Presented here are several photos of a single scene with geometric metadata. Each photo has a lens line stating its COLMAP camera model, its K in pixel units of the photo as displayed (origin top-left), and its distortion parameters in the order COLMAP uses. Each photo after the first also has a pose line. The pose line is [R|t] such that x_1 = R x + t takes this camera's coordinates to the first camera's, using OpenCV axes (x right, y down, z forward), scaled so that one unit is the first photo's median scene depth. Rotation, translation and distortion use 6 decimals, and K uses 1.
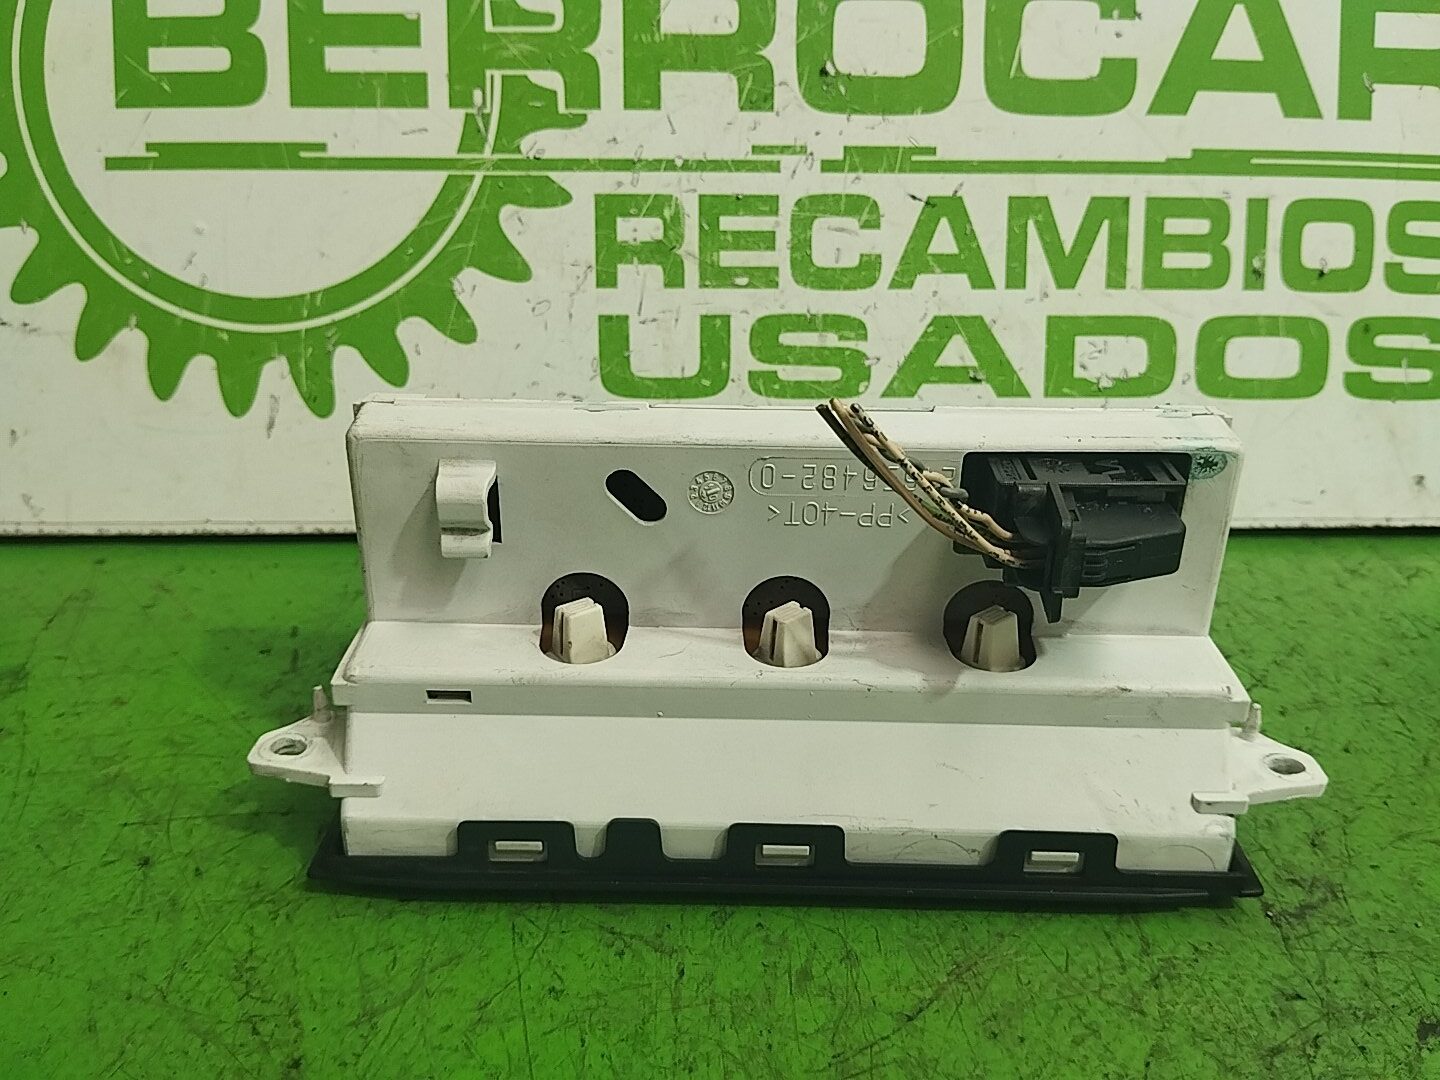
lens RADIAL K [[1180.4, 0, 716.0], [0, 1180.4, 521.6], [0, 0, 1]] dist [0.056534, -0.171500]
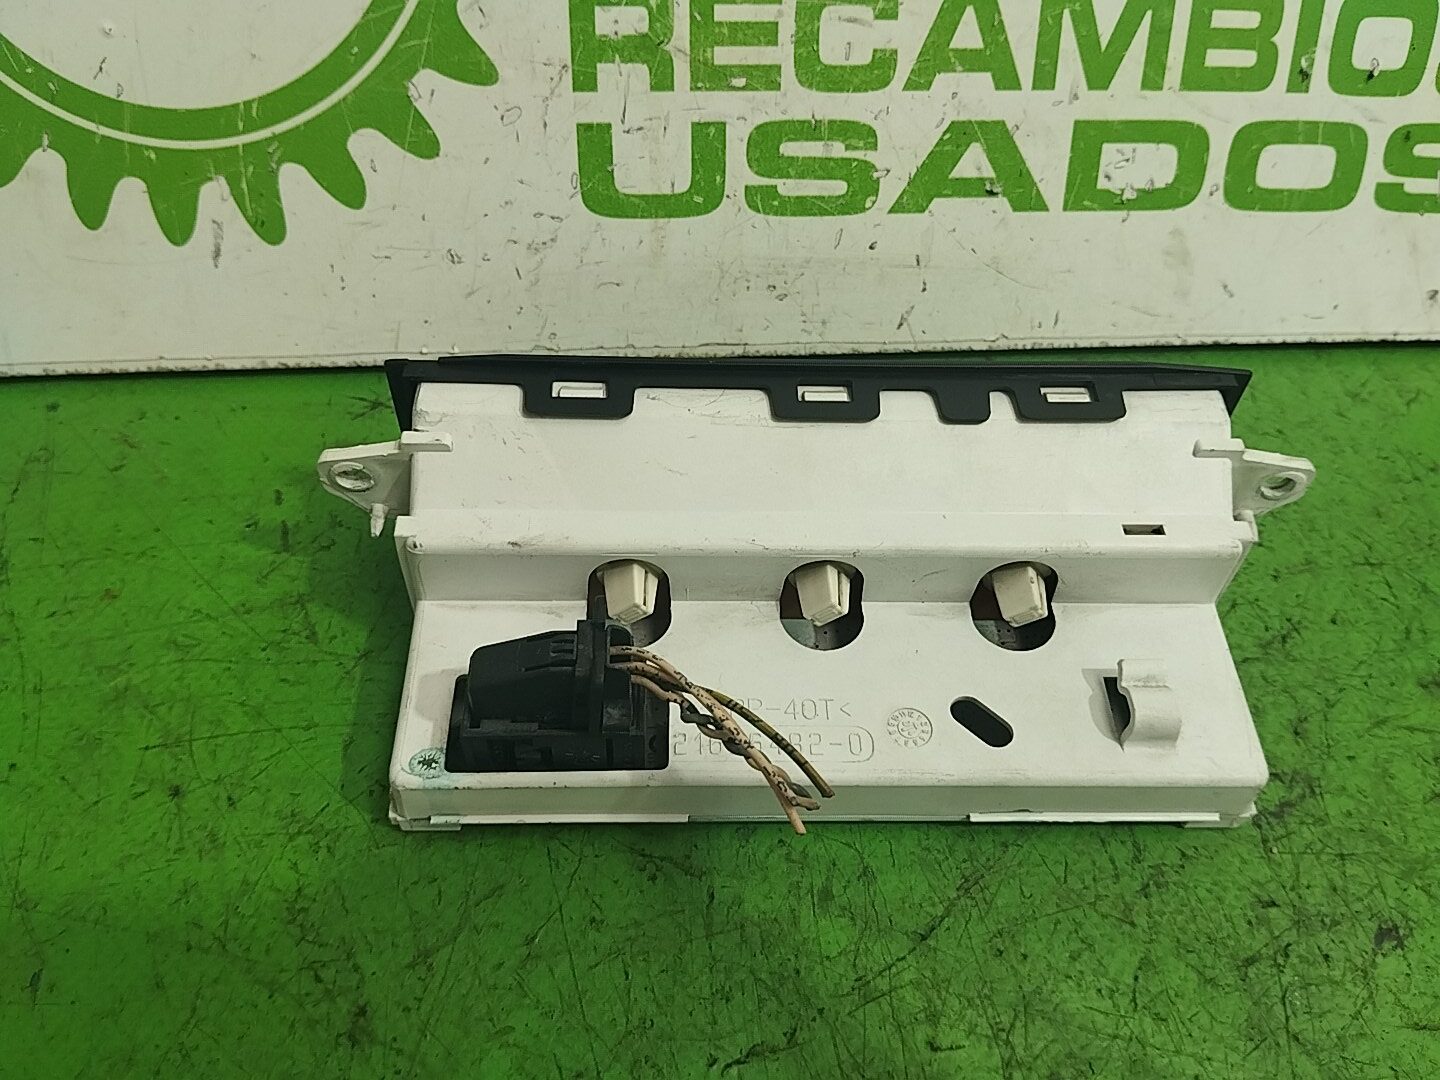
lens RADIAL K [[1180.4, 0, 716.0], [0, 1180.4, 521.6], [0, 0, 1]] dist [0.056534, -0.171500]
pose [[0.998564, -0.019323, 0.049959, -0.045869], [0.001922, 0.944994, 0.327082, -0.184590], [-0.053531, -0.326517, 0.943674, 0.062882]]
